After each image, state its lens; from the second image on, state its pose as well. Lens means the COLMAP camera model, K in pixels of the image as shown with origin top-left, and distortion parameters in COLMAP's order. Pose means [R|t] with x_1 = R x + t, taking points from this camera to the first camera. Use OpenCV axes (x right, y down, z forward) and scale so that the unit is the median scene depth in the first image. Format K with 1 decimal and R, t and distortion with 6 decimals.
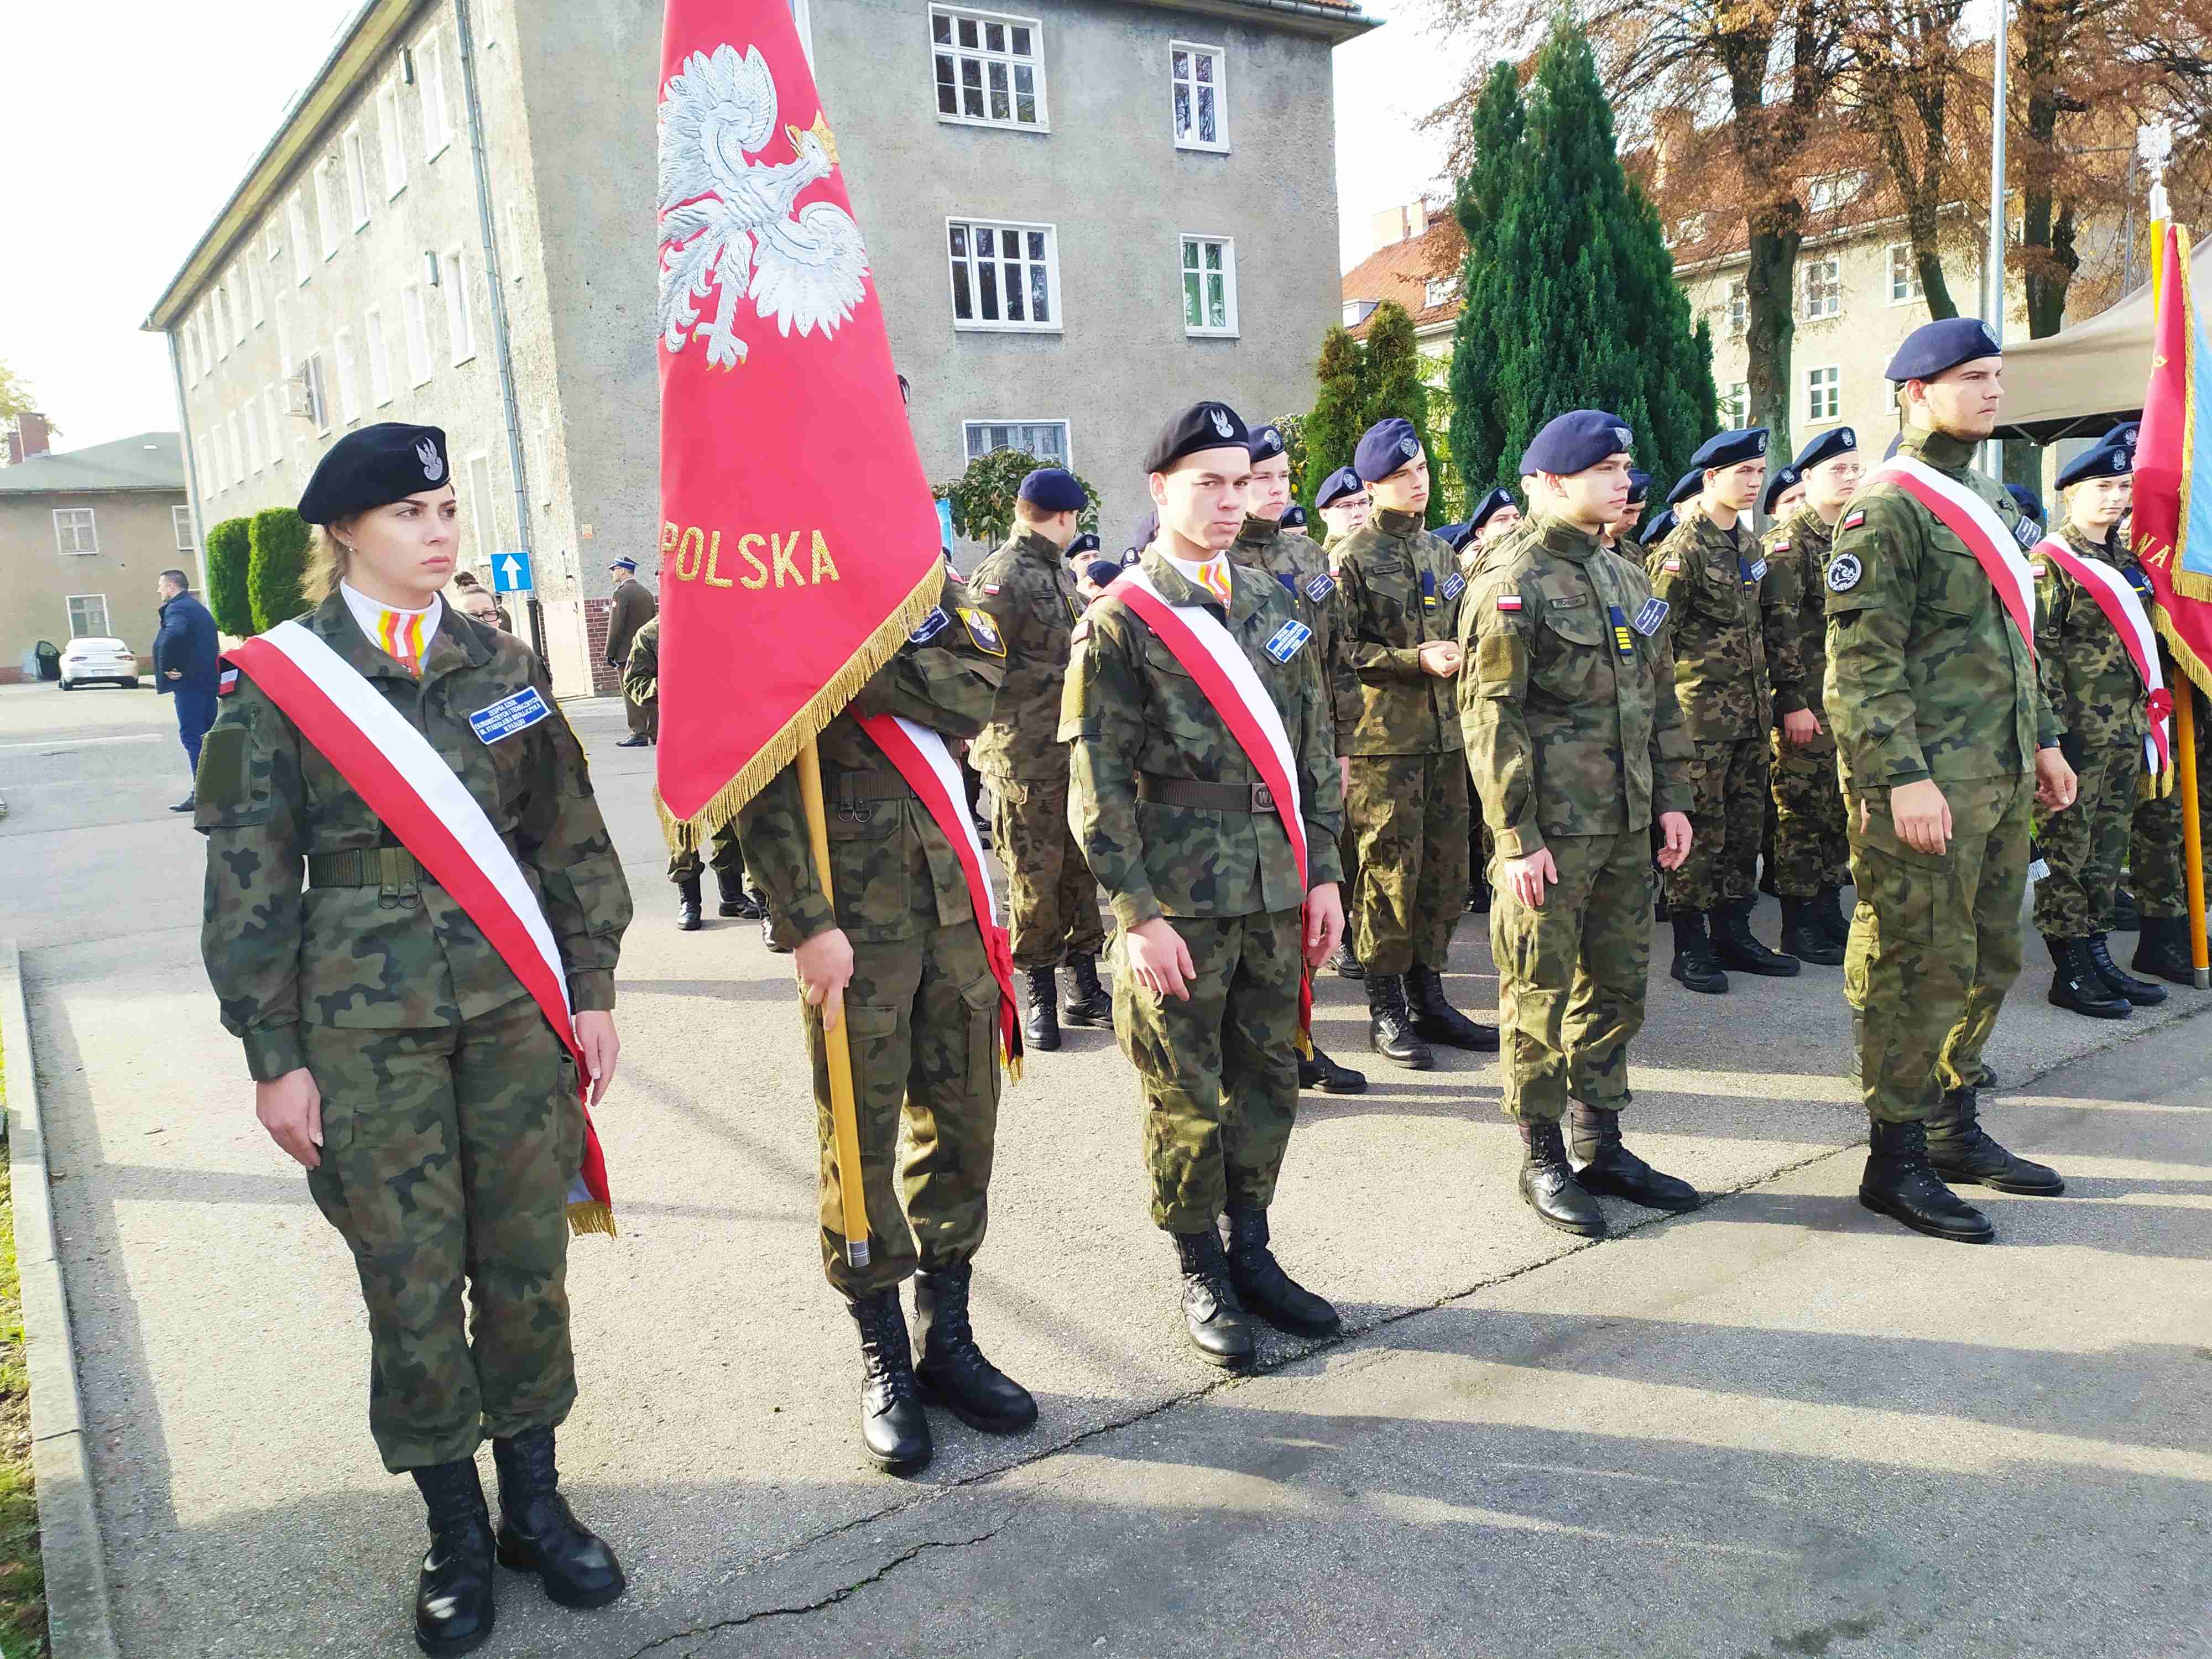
lens RADIAL K [[1673.9, 0, 1072.9], [0, 1673.9, 816.9], [0, 0, 1]] dist [0.061189, -0.041261]
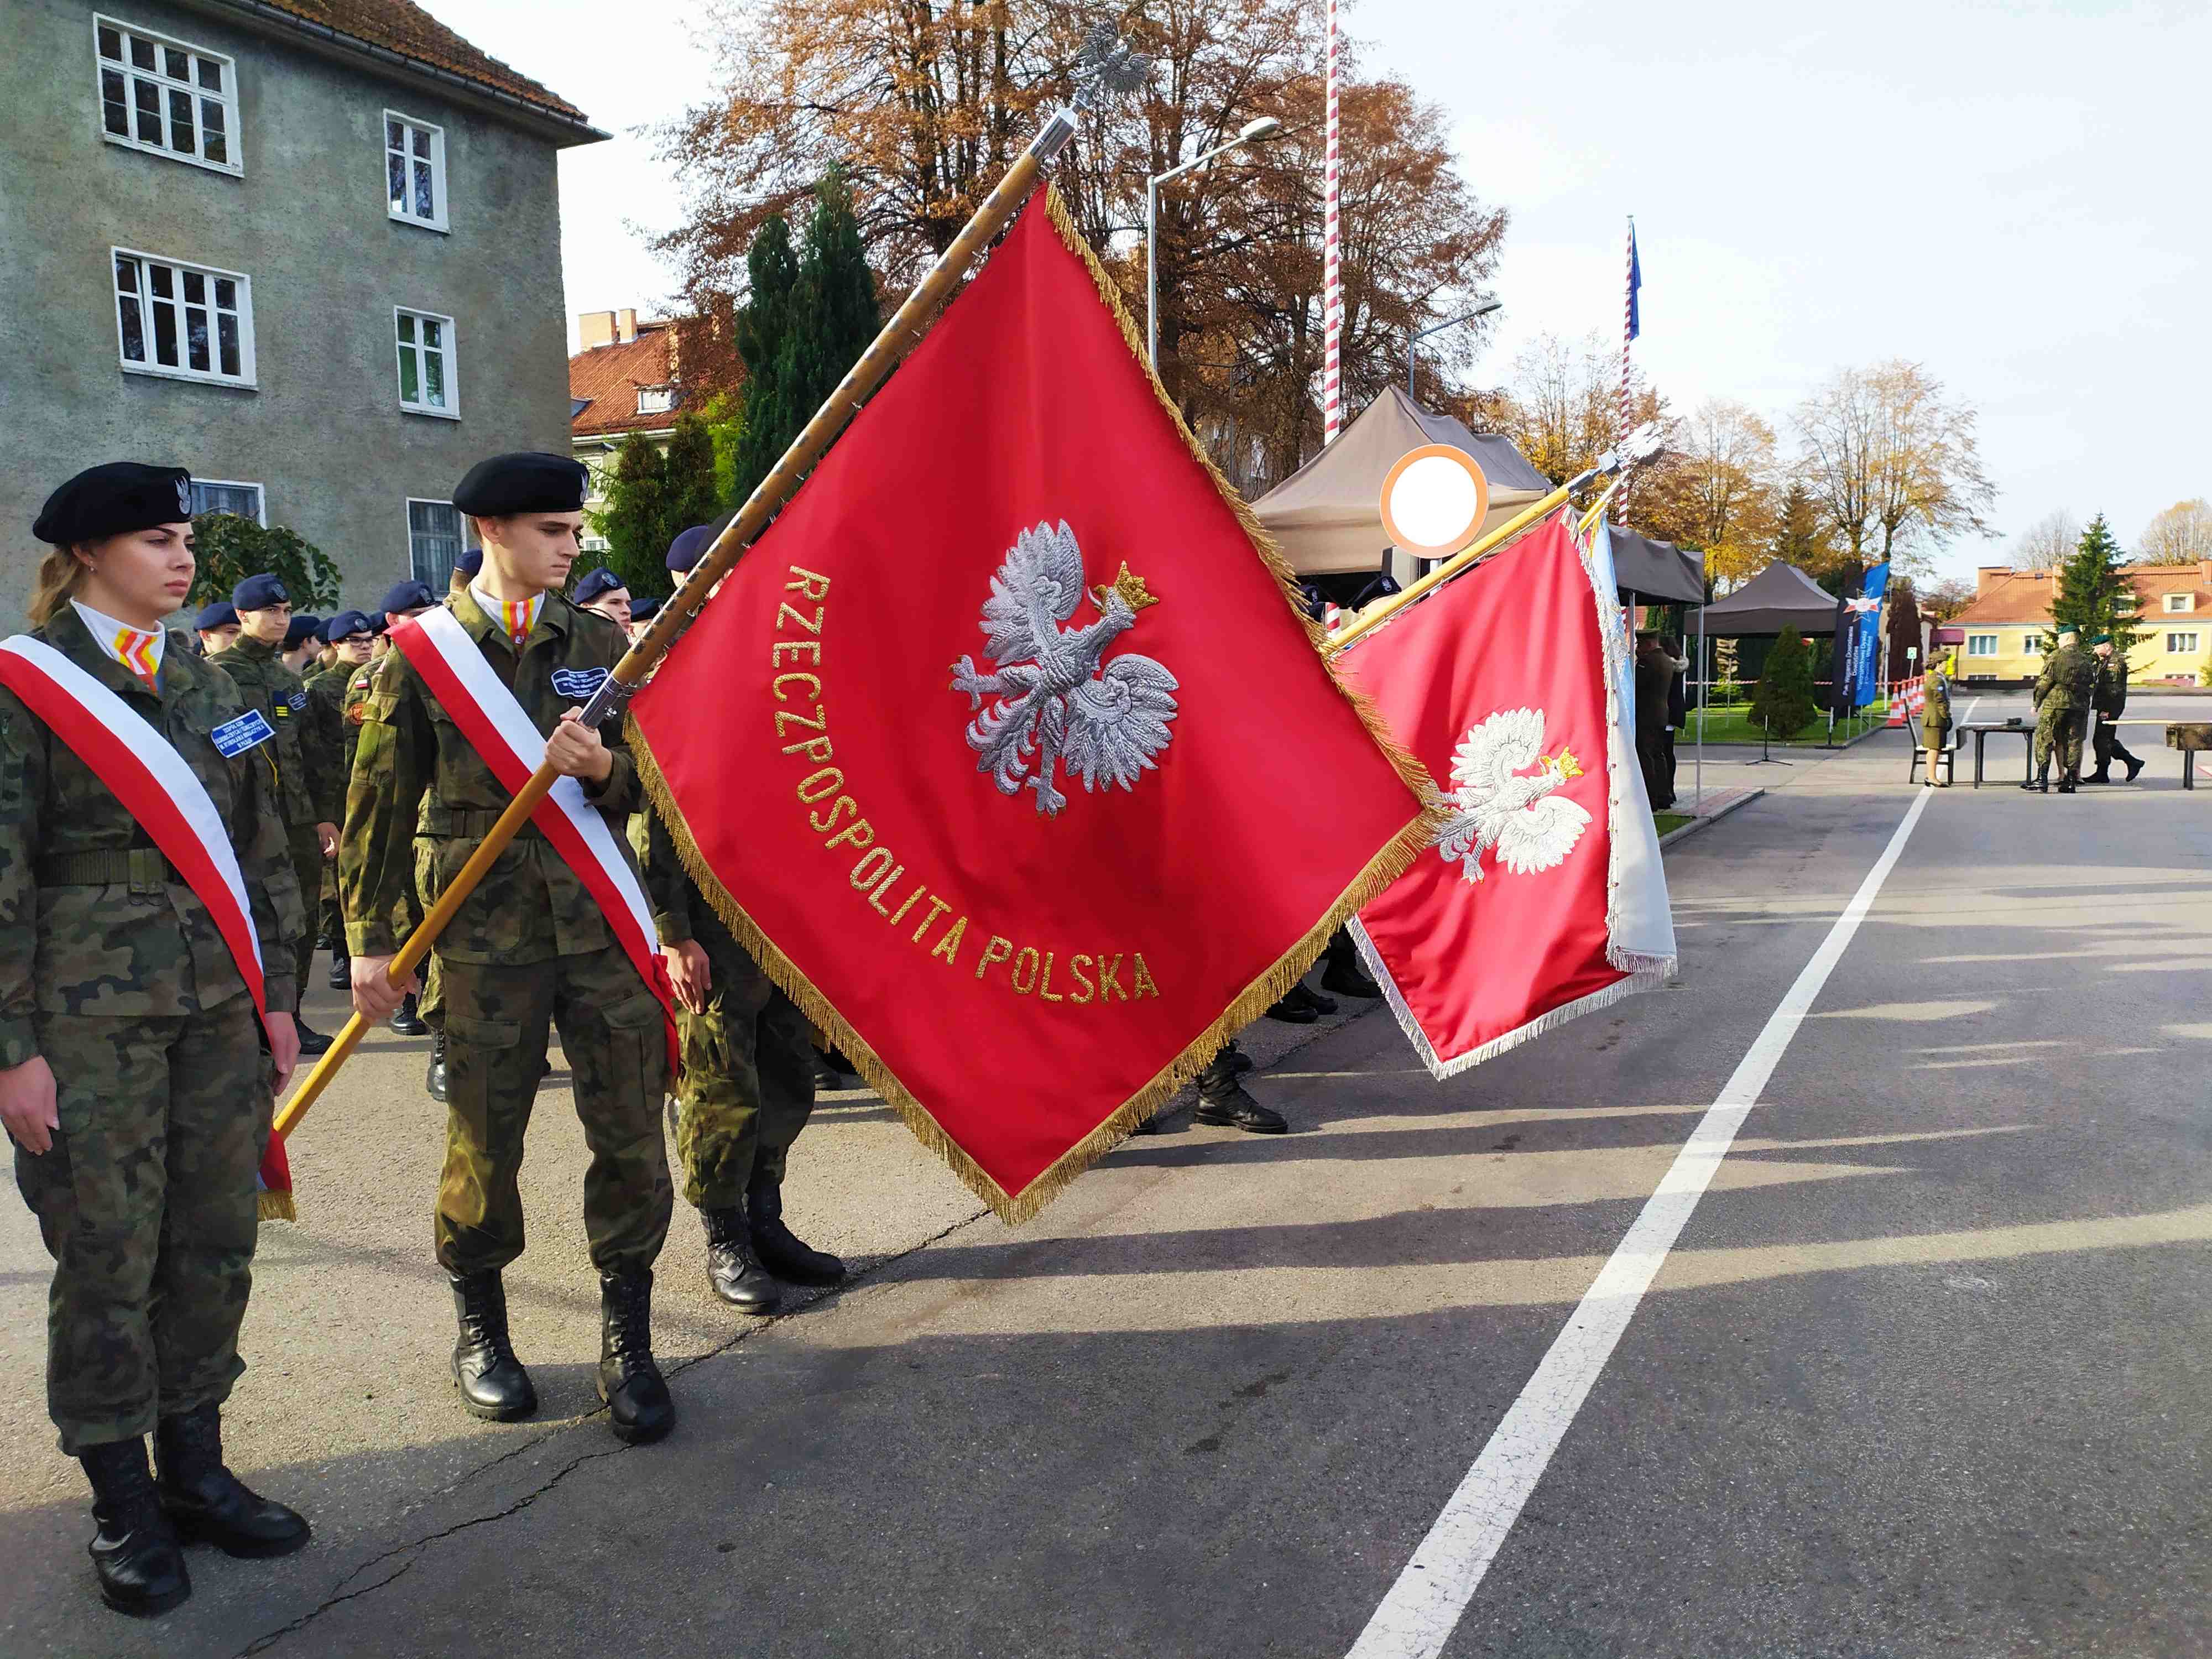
lens RADIAL K [[1673.9, 0, 1072.9], [0, 1673.9, 816.9], [0, 0, 1]] dist [0.061189, -0.041261]
pose [[0.892294, 0.015836, 0.451177, -0.067588], [0.011653, 0.998244, -0.058085, 0.012738], [-0.451304, 0.057087, 0.890542, -0.046710]]
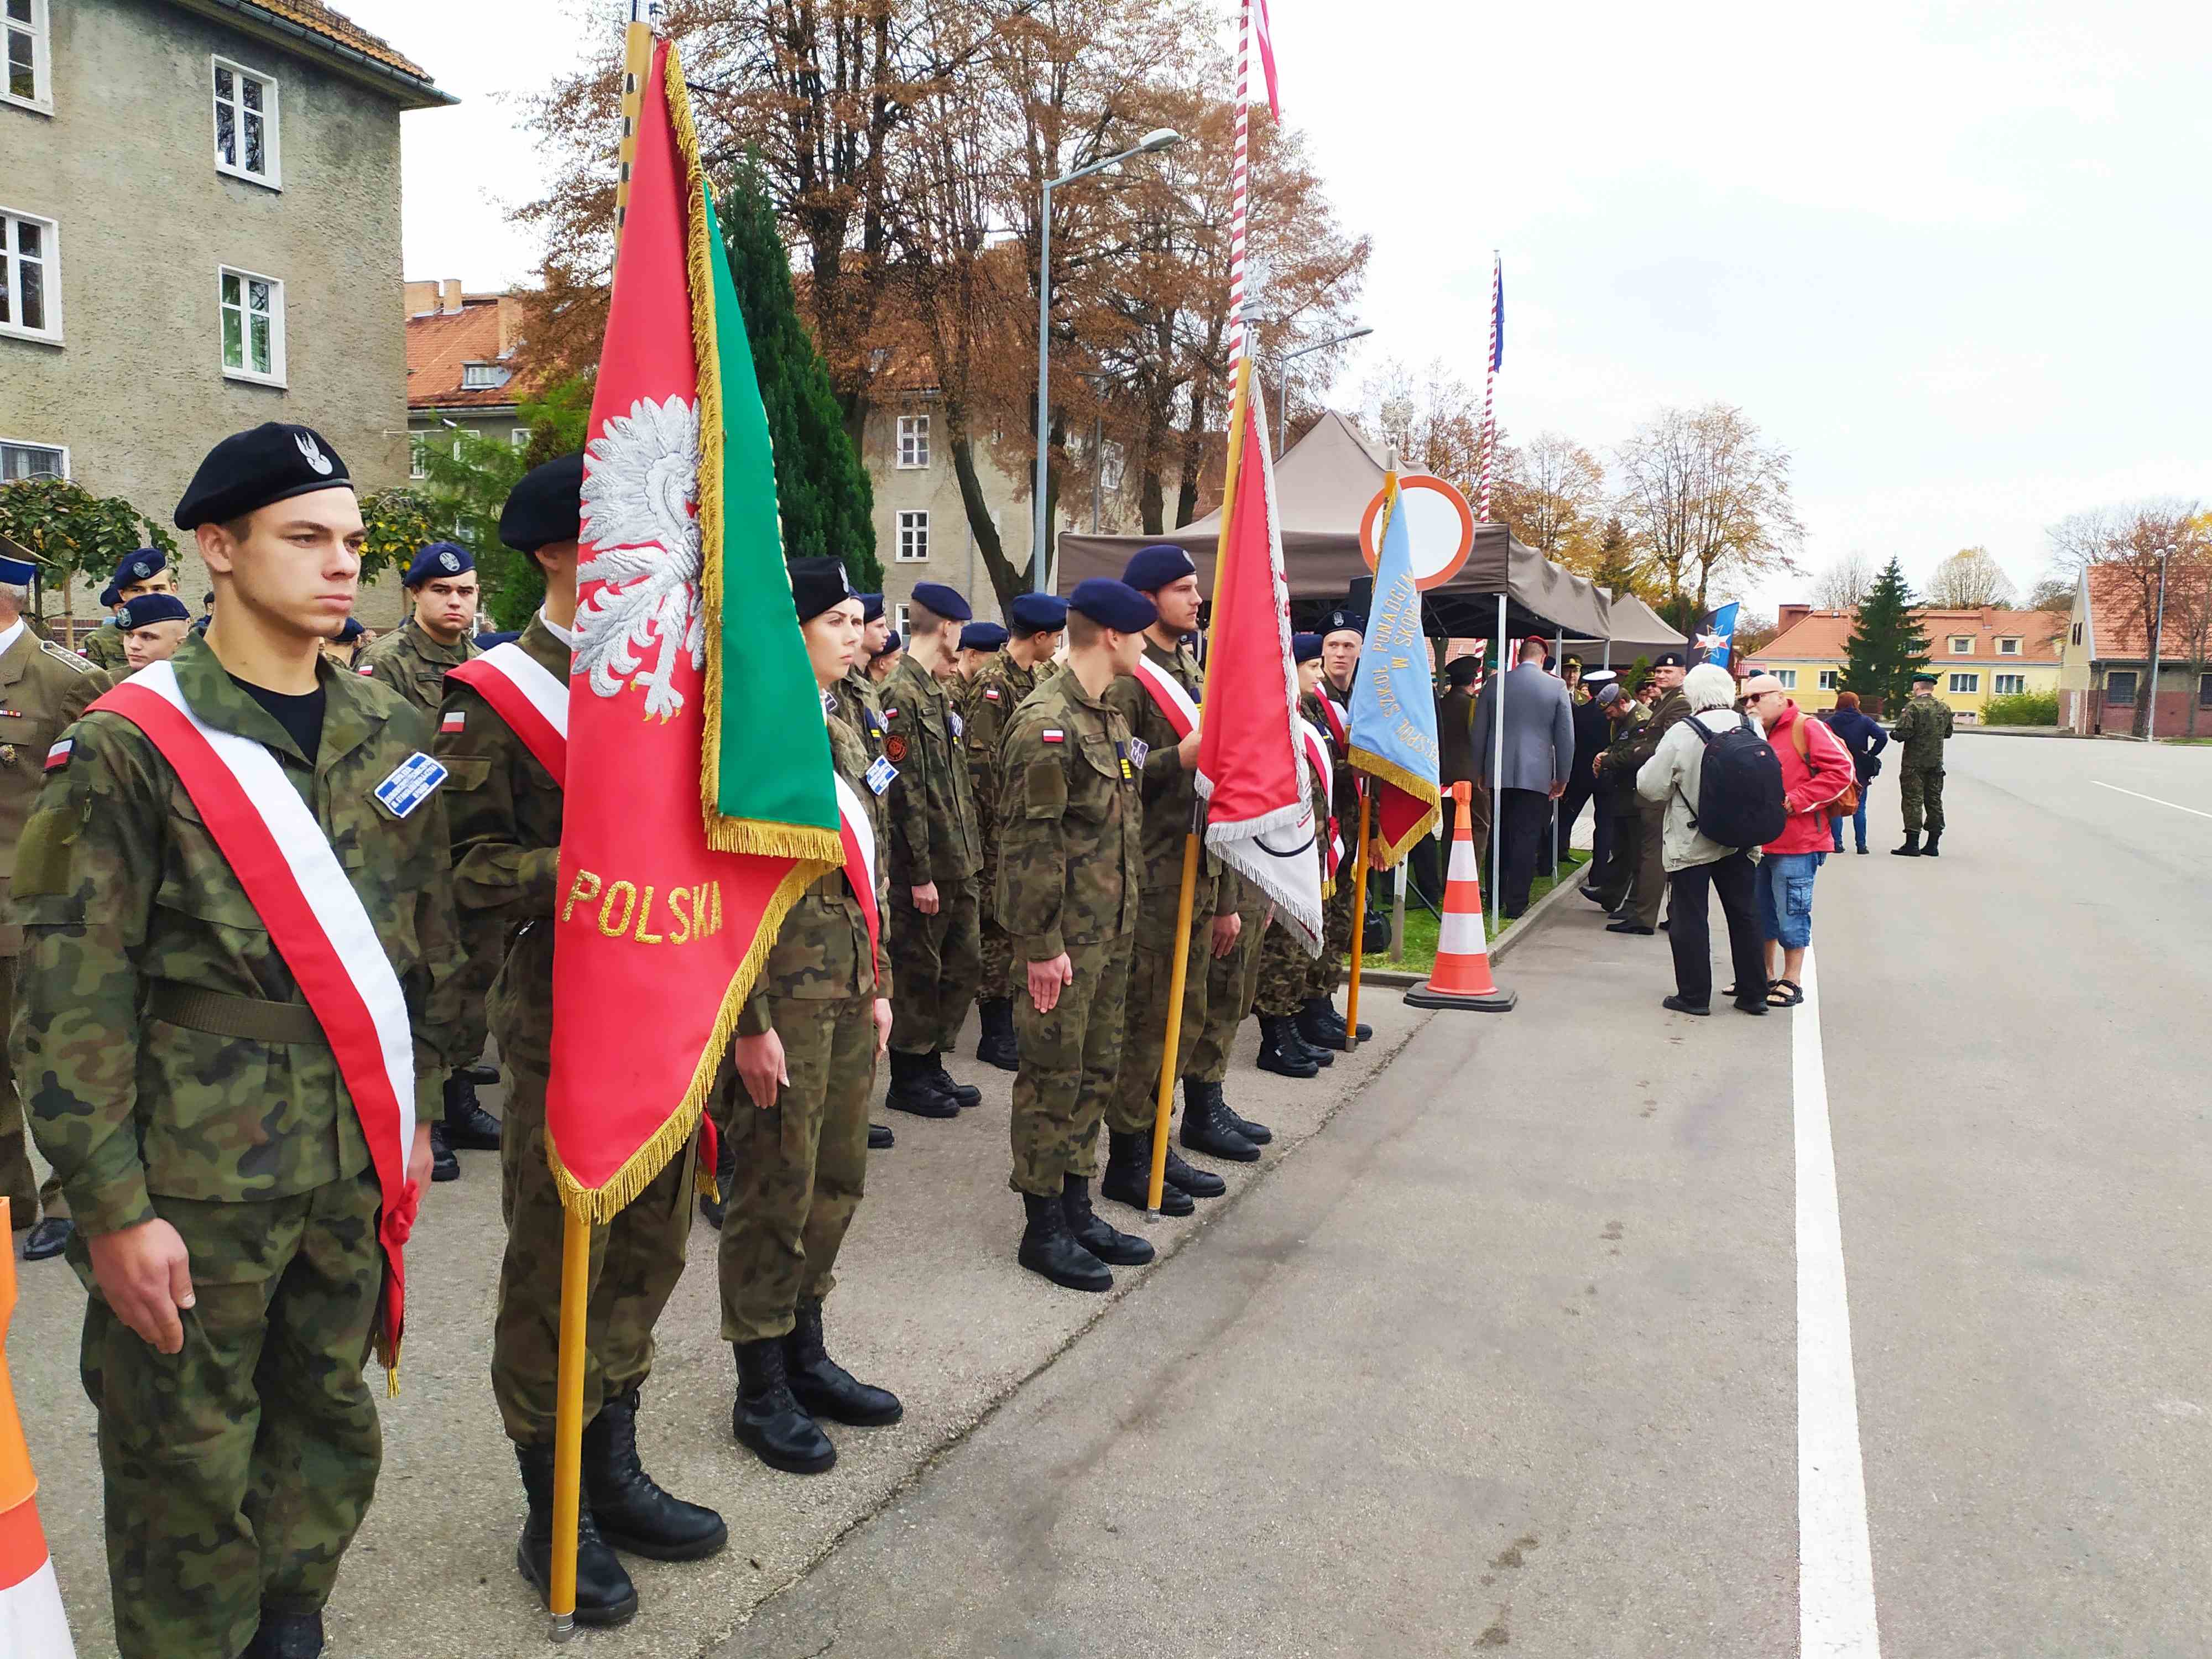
lens RADIAL K [[1673.9, 0, 1072.9], [0, 1673.9, 816.9], [0, 0, 1]] dist [0.061189, -0.041261]
pose [[0.839617, 0.037993, 0.541849, -0.103982], [-0.006742, 0.998203, -0.059544, -0.001006], [-0.543138, 0.046341, 0.838364, 0.012629]]
